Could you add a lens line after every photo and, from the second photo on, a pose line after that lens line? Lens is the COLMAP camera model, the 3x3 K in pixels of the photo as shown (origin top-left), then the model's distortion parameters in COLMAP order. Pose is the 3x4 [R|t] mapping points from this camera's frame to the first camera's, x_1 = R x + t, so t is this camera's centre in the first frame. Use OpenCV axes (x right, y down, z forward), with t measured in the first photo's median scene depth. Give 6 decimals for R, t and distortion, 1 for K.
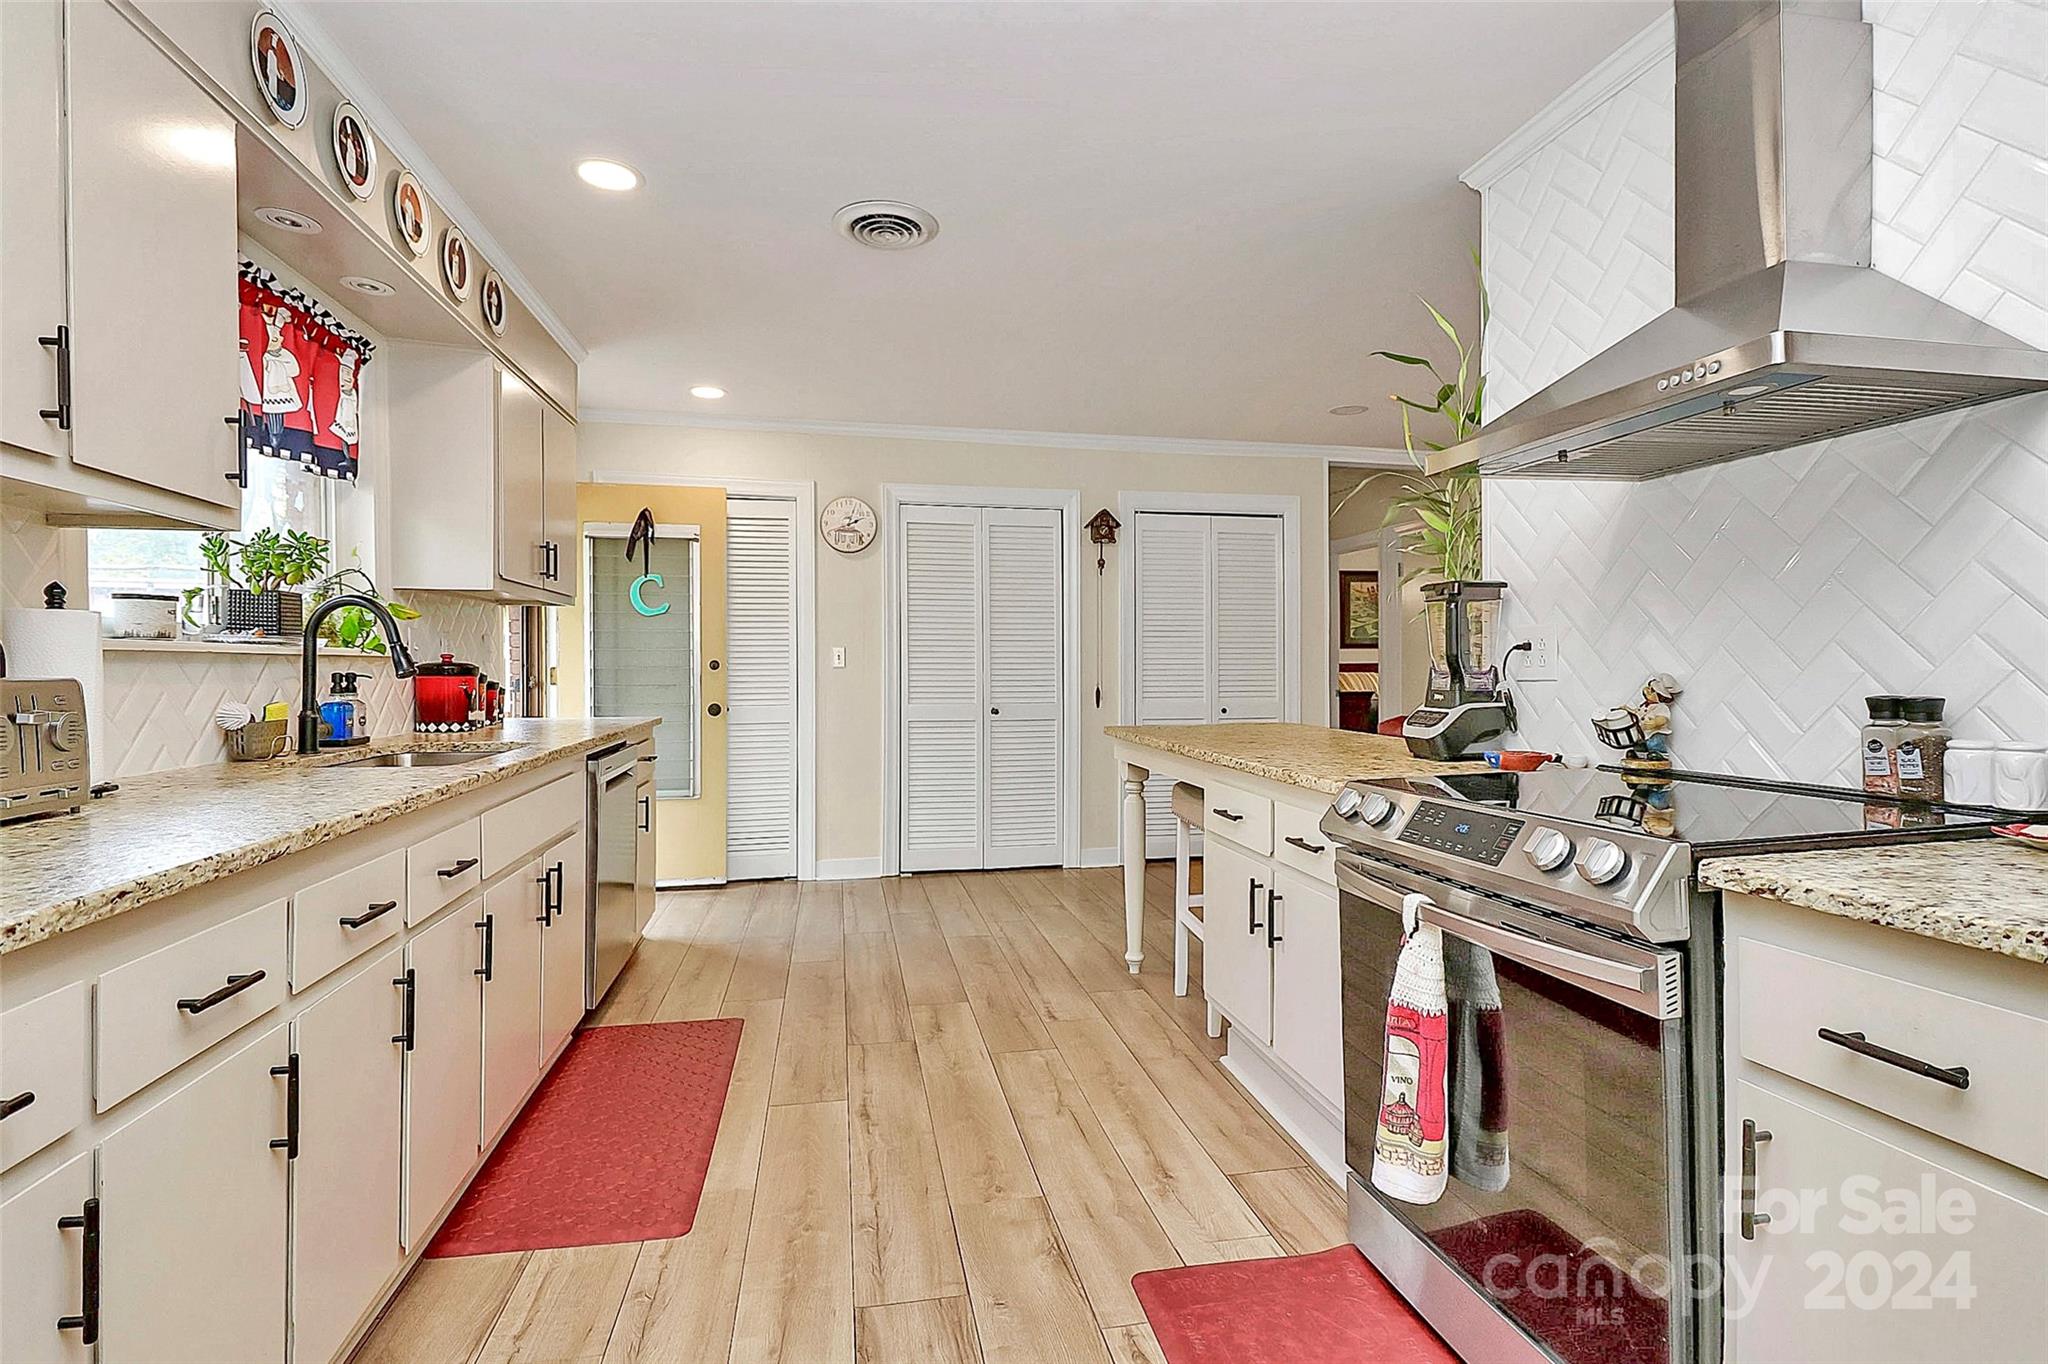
lens RADIAL K [[980.4, 0, 1025.1], [0, 980.4, 653.2], [0, 0, 1]] dist [0.001314, -0.000172]
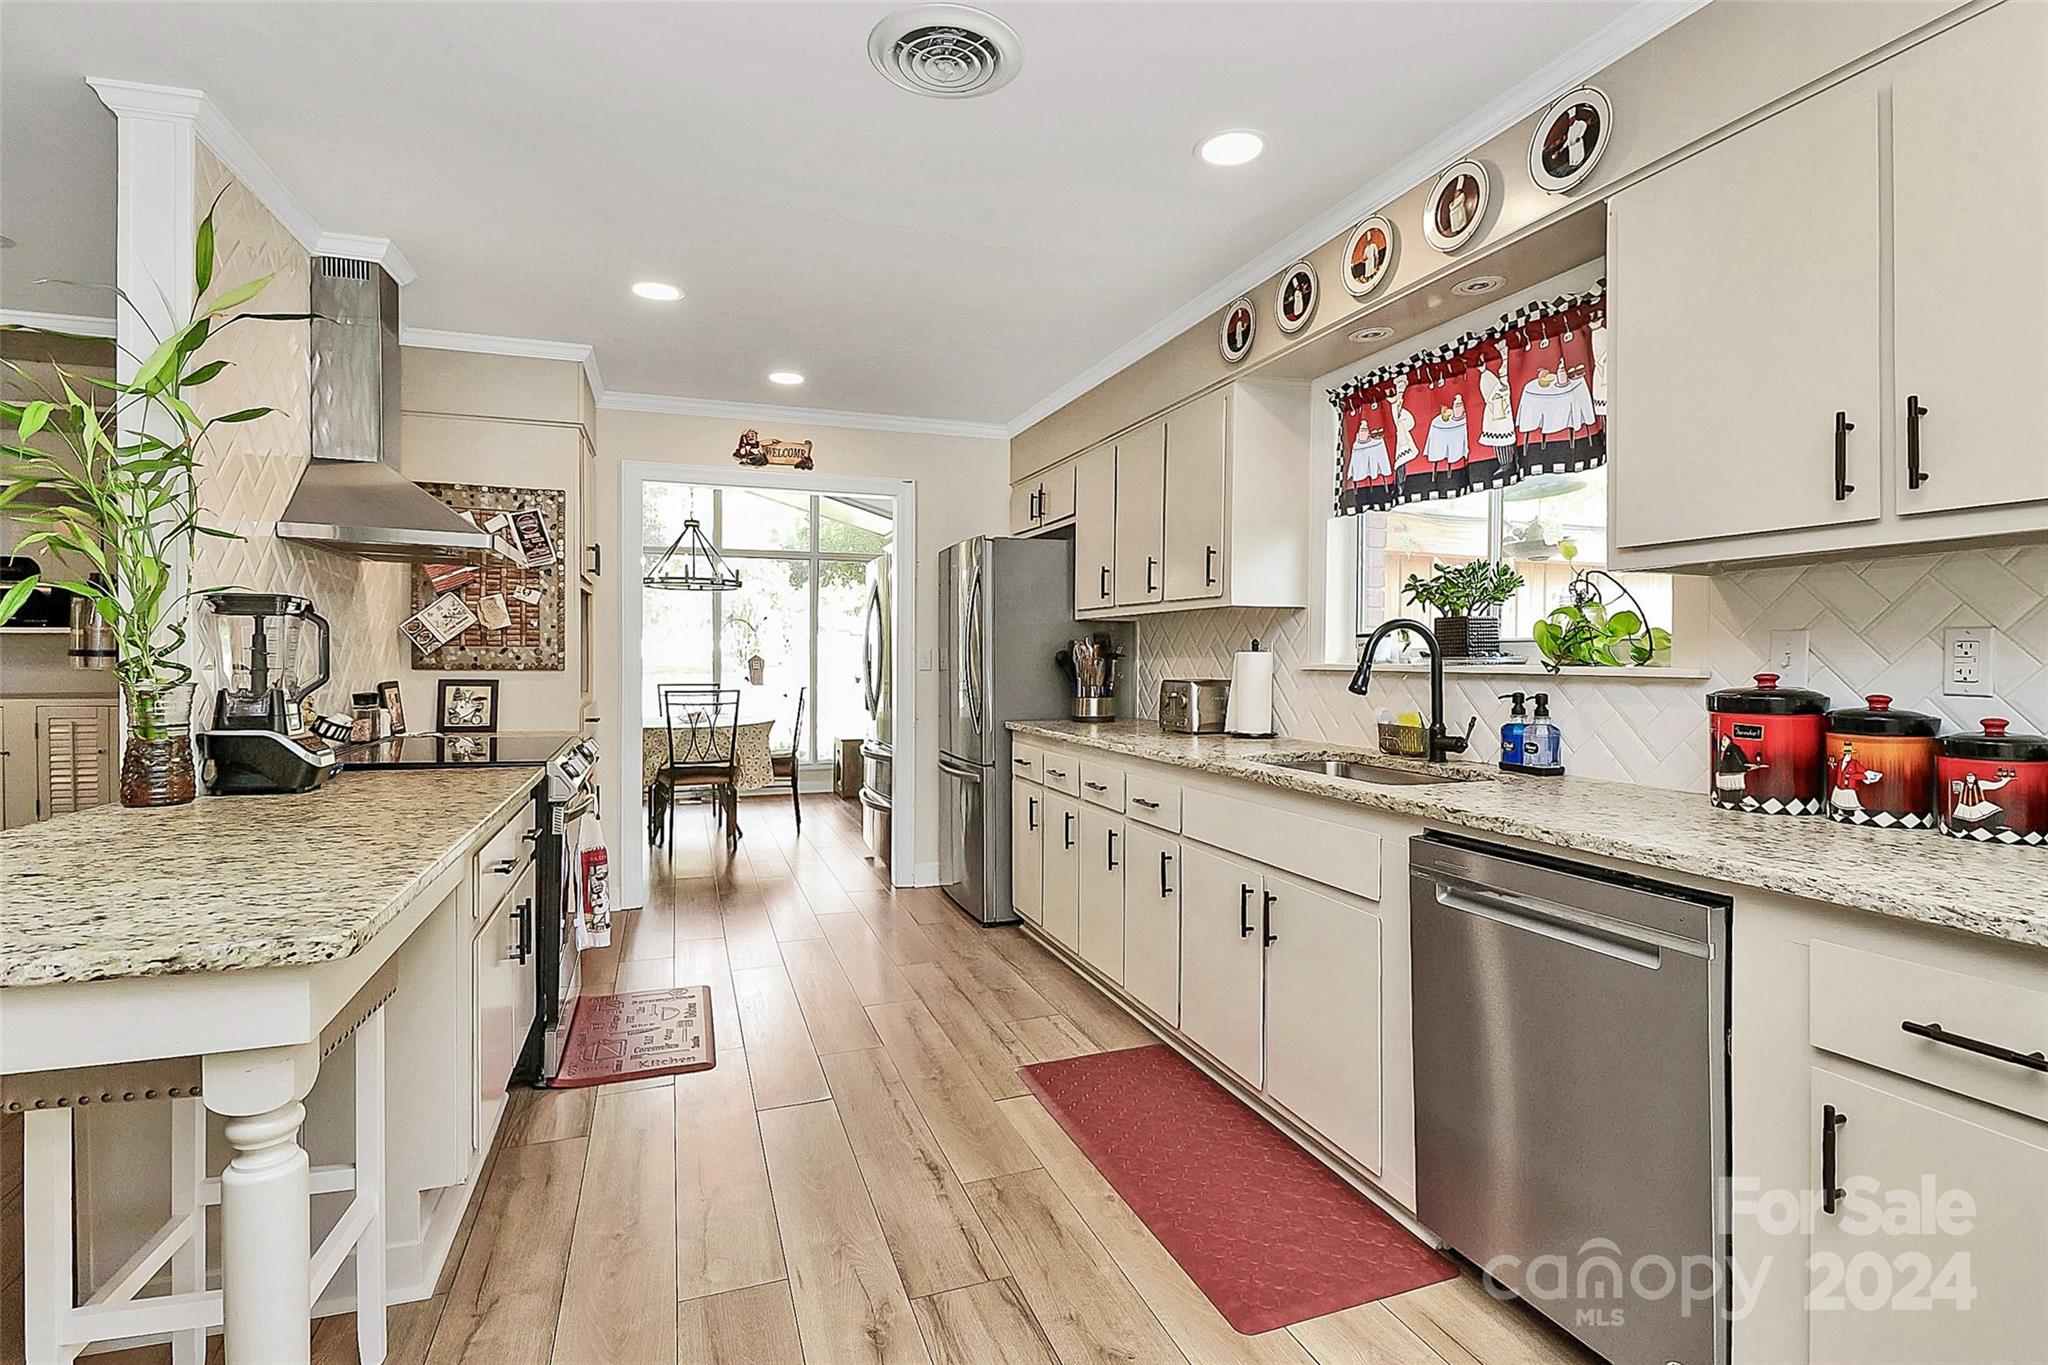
lens RADIAL K [[970.7, 0, 1024.9], [0, 970.7, 666.2], [0, 0, 1]] dist [0.000514, -0.000034]
pose [[-0.987519, 0.006939, -0.157344, -0.105665], [0.005838, 0.999955, 0.007458, -0.013435], [0.157389, 0.006447, -0.987516, 1.891540]]
